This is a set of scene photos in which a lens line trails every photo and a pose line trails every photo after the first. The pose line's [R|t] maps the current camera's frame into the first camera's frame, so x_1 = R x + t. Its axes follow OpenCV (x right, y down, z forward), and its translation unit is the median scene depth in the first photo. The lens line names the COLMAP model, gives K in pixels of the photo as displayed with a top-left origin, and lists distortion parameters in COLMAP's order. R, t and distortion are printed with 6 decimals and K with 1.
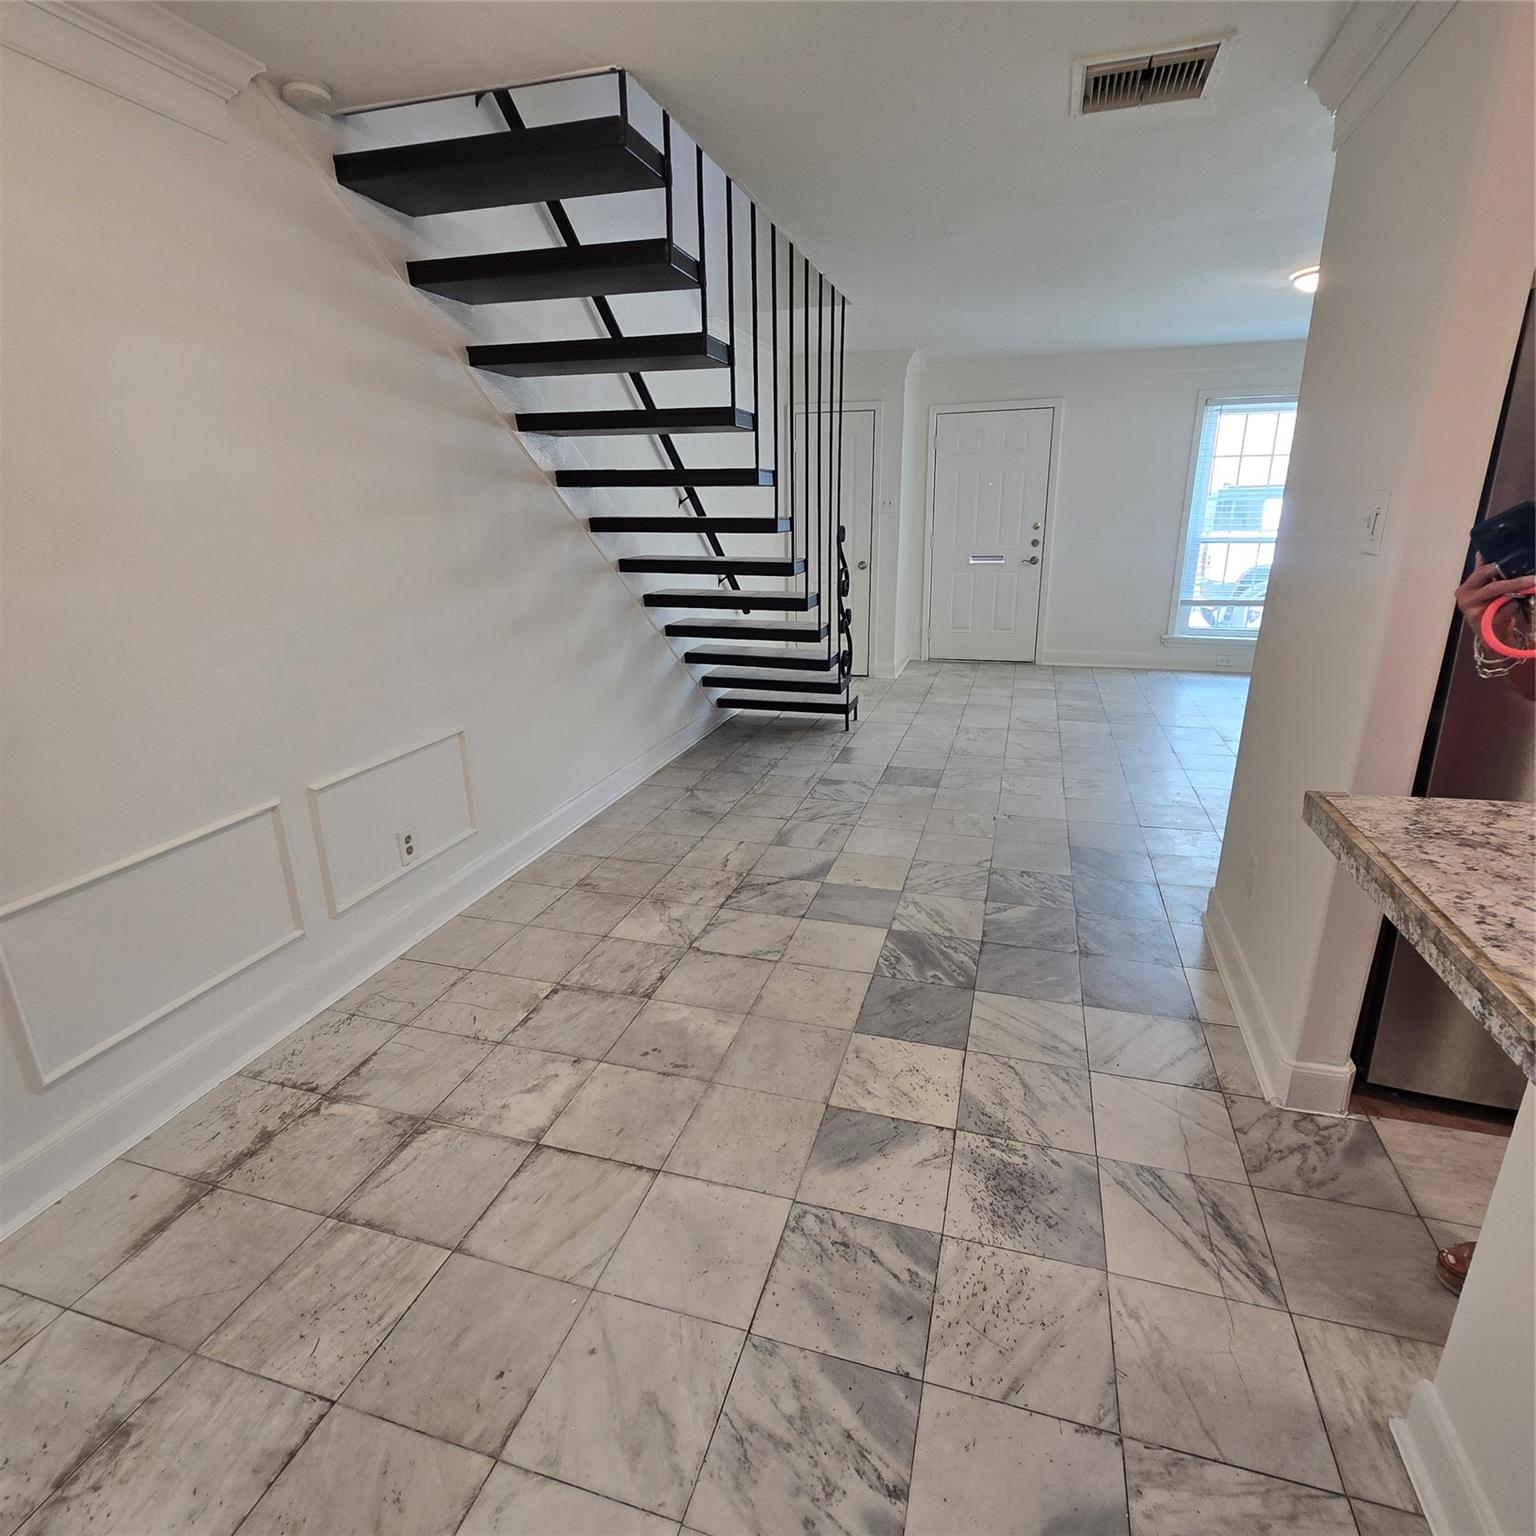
lens RADIAL K [[837.8, 0, 770.0], [0, 837.8, 776.5], [0, 0, 1]] dist [-0.002642, 0.000327]
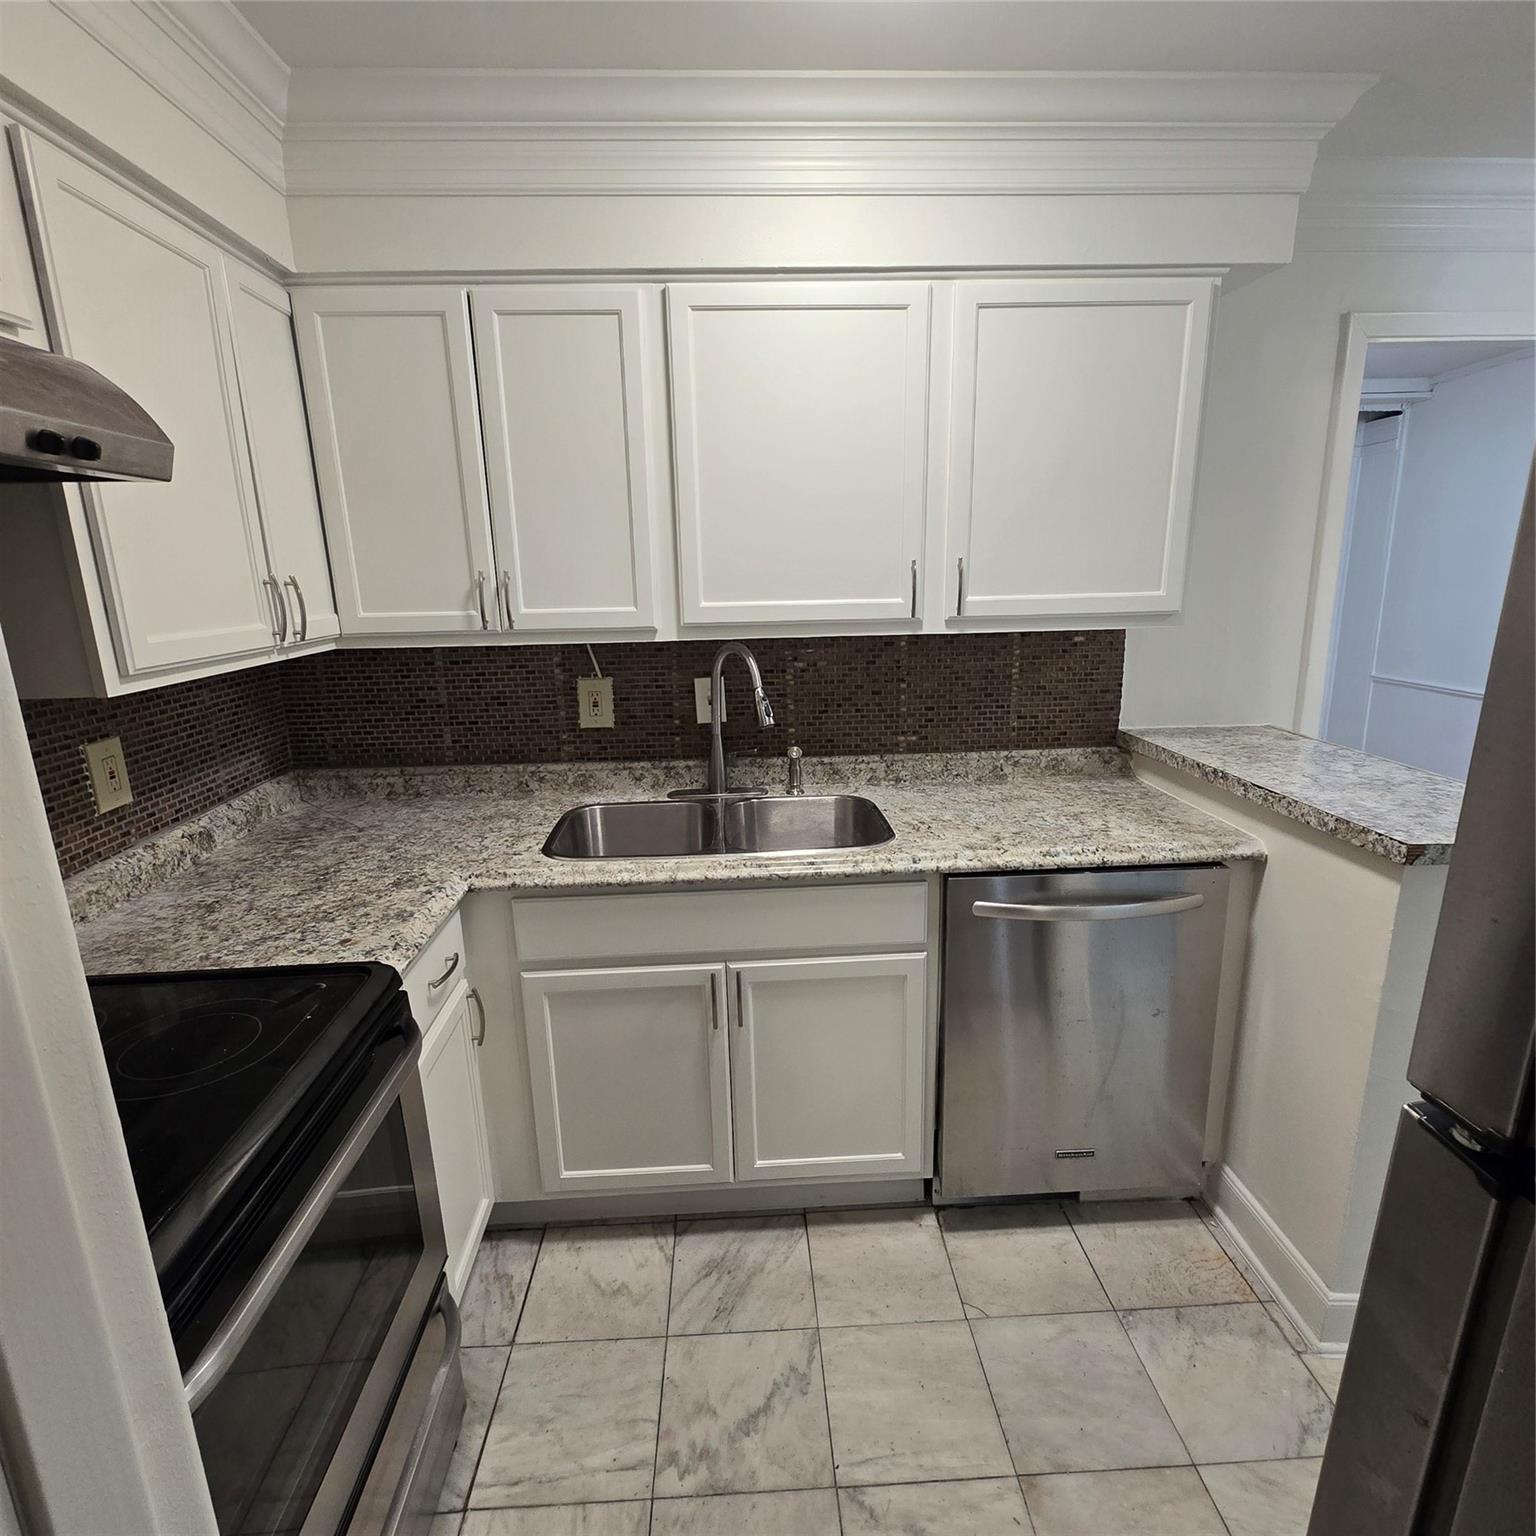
lens RADIAL K [[837.8, 0, 769.4], [0, 837.8, 772.8], [0, 0, 1]] dist [-0.002642, 0.000327]
pose [[0.942804, -0.084582, 0.322438, -0.447356], [0.109884, 0.992067, -0.061062, 0.062750], [-0.314716, 0.093000, 0.944619, -0.331259]]
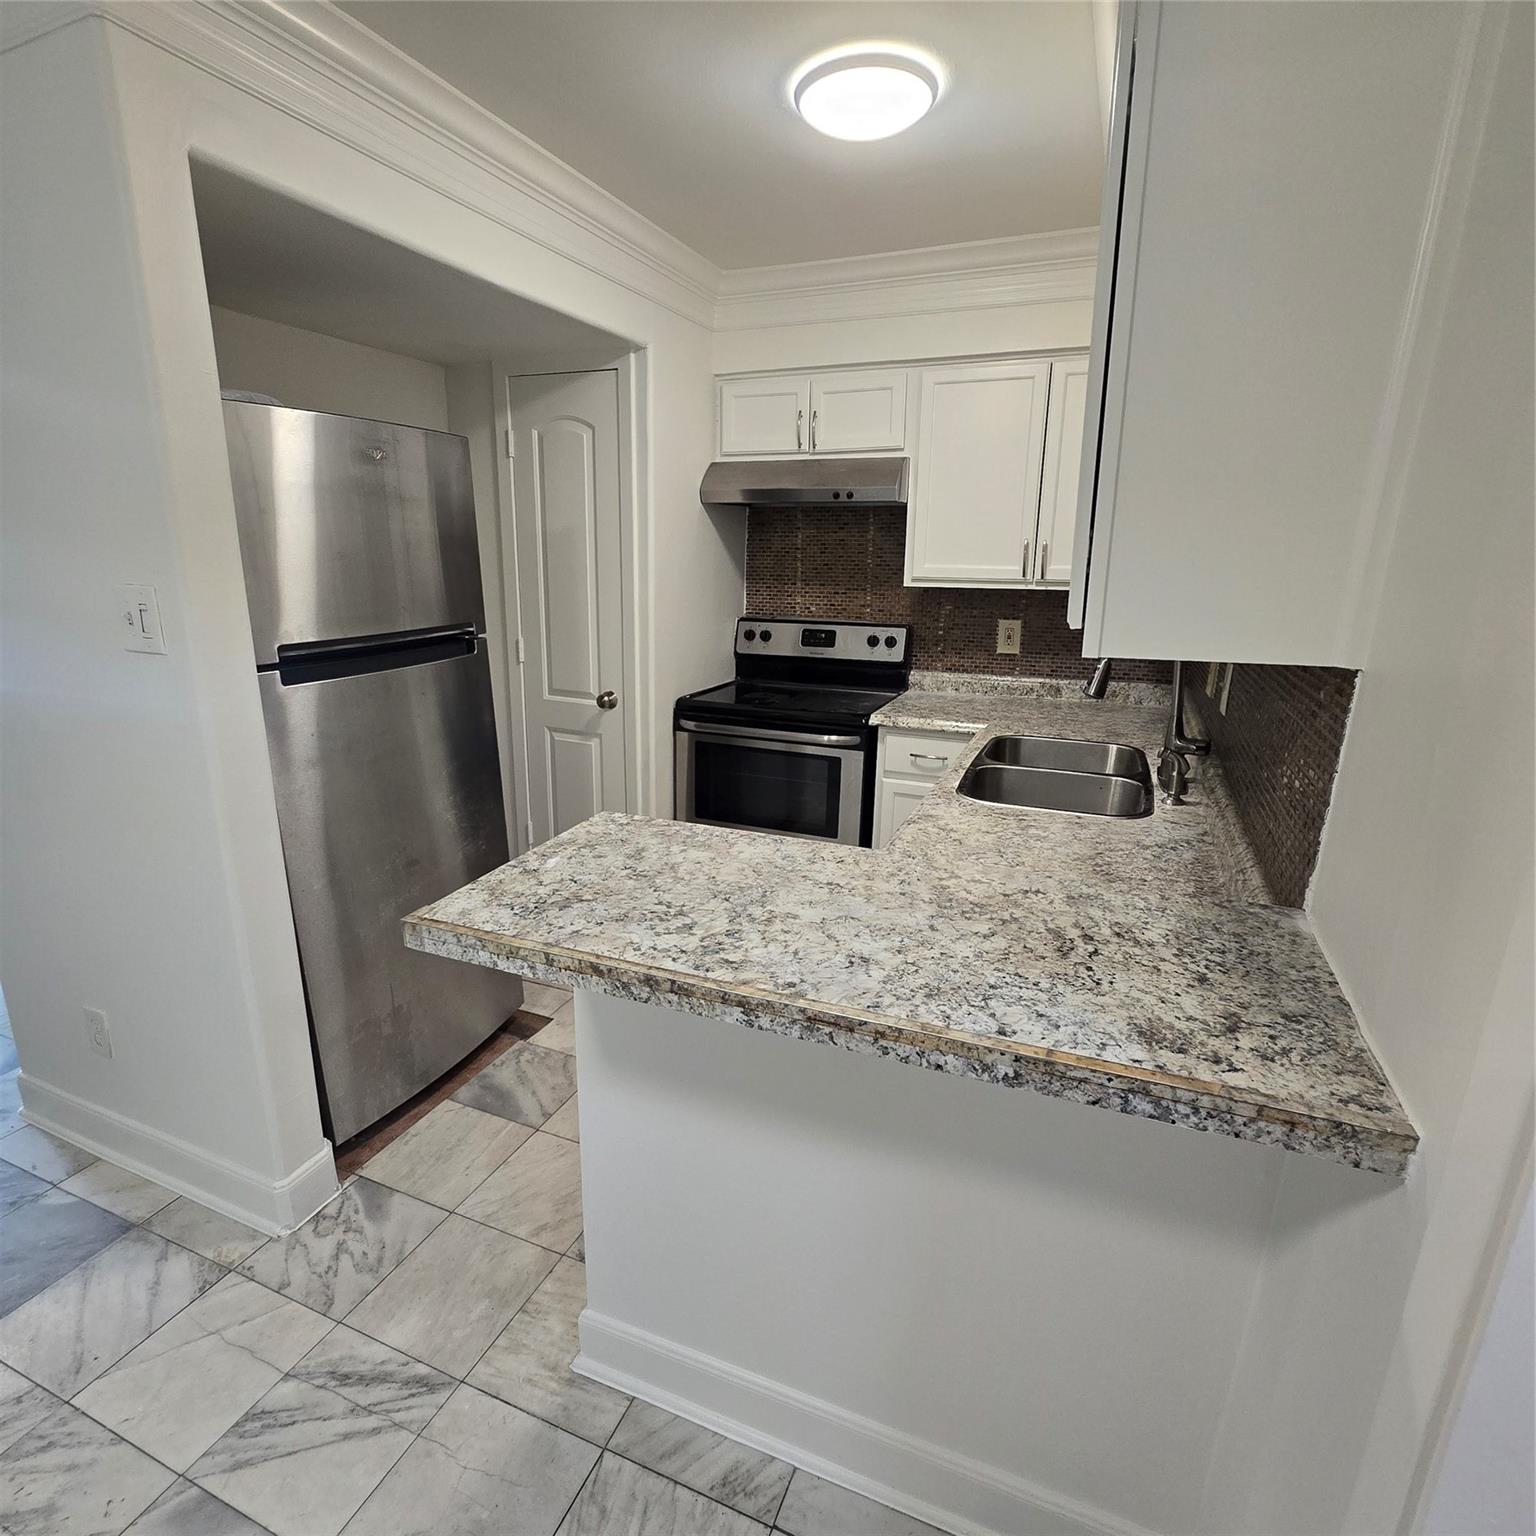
lens RADIAL K [[837.8, 0, 771.5], [0, 837.8, 777.2], [0, 0, 1]] dist [-0.002642, 0.000327]
pose [[0.098600, -0.244504, 0.964622, -0.100701], [0.293173, 0.933462, 0.206638, -0.102094], [-0.950962, 0.262426, 0.163721, 0.191552]]
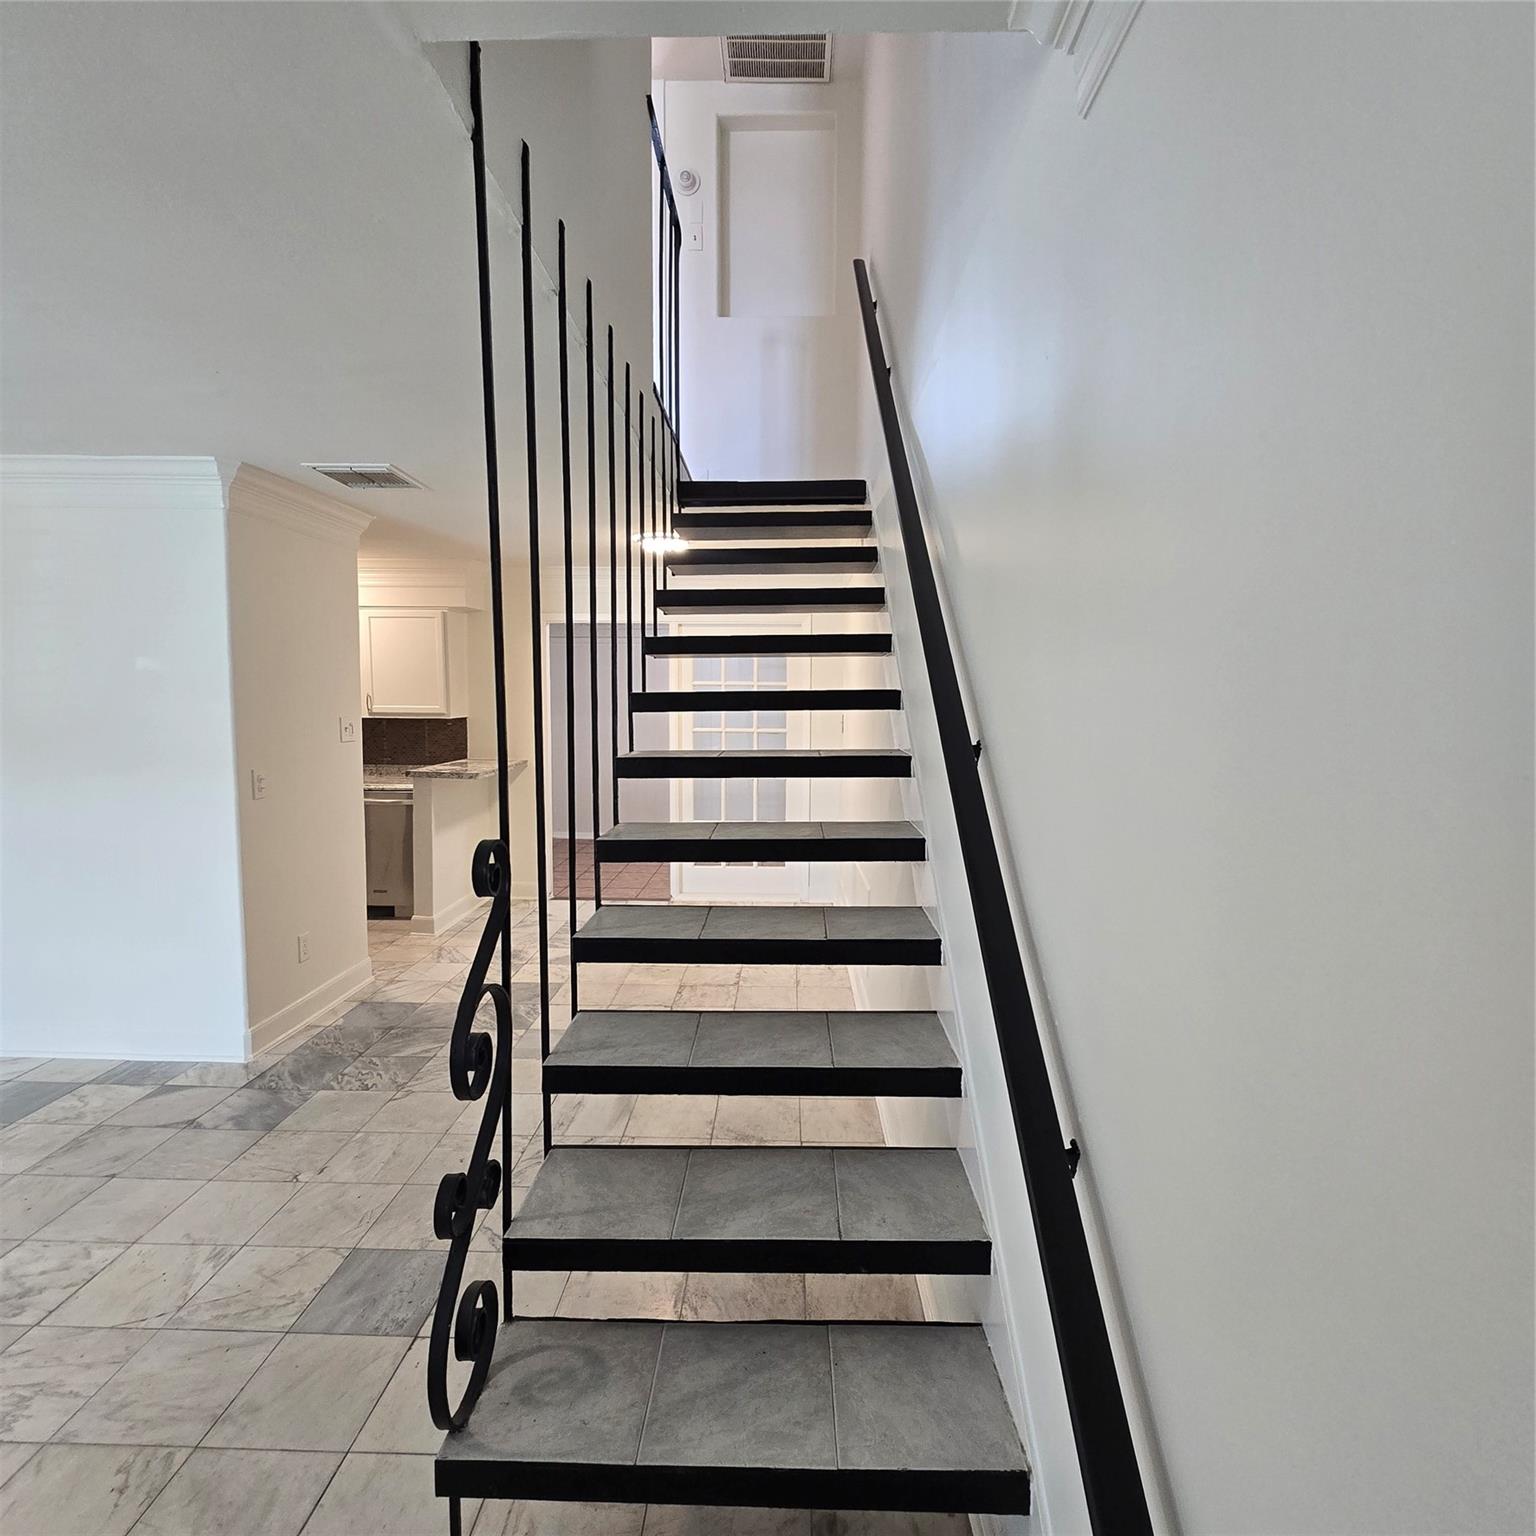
lens RADIAL K [[837.8, 0, 770.7], [0, 837.8, 766.7], [0, 0, 1]] dist [-0.002642, 0.000327]
pose [[-0.962799, 0.031307, -0.268399, 0.151200], [-0.075503, 0.922536, 0.378452, -0.966213], [0.259456, 0.384638, -0.885853, 2.787895]]
